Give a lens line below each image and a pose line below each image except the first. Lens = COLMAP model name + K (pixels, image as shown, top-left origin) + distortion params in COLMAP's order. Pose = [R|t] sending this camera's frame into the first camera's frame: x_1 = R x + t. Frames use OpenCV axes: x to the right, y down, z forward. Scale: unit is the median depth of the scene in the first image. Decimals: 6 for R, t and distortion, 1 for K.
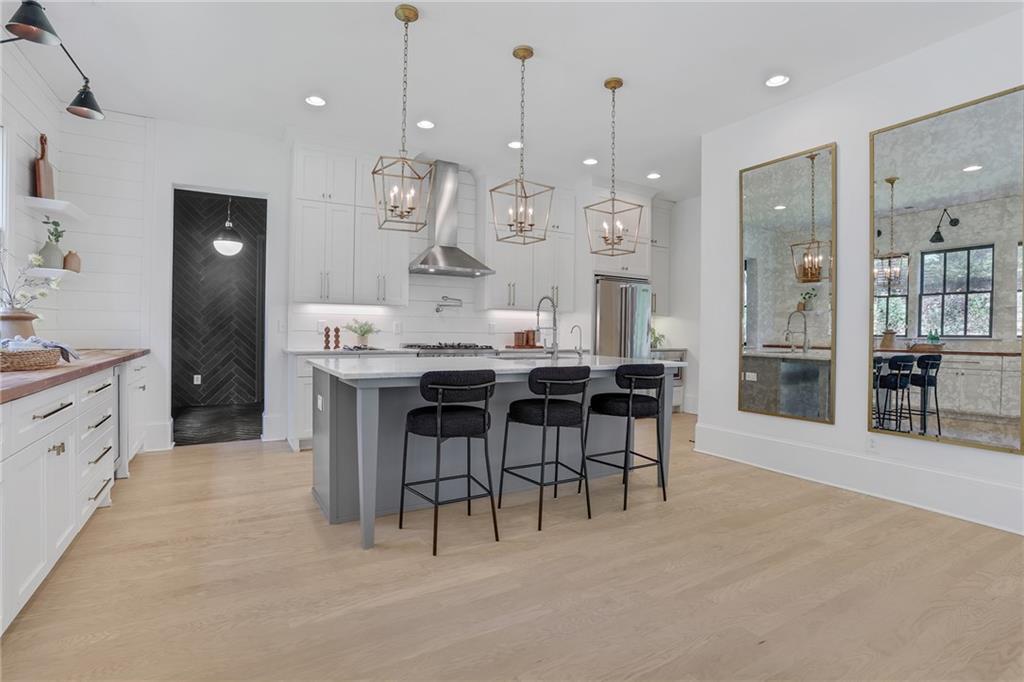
lens RADIAL K [[486.6, 0, 510.8], [0, 486.6, 335.2], [0, 0, 1]] dist [-0.018772, 0.000570]
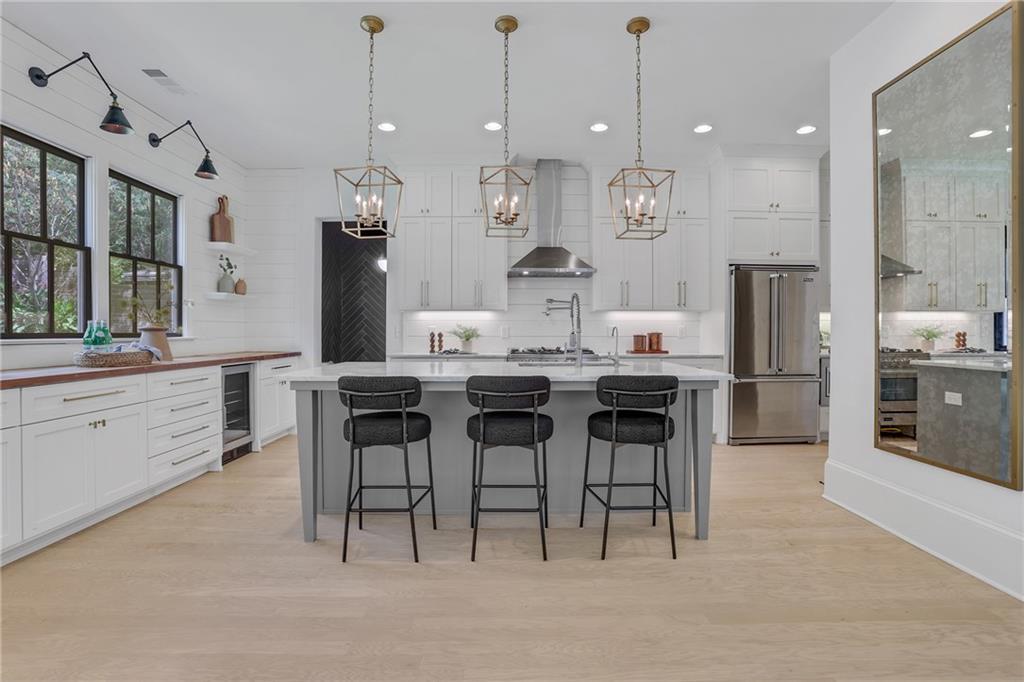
lens RADIAL K [[467.0, 0, 512.0], [0, 467.0, 341.0], [0, 0, 1]] dist [-0.025817, 0.011976]
pose [[0.876002, -0.004745, -0.482284, 0.290922], [0.006897, 0.999973, 0.002688, 0.000530], [0.482258, -0.005680, 0.876011, 0.162878]]
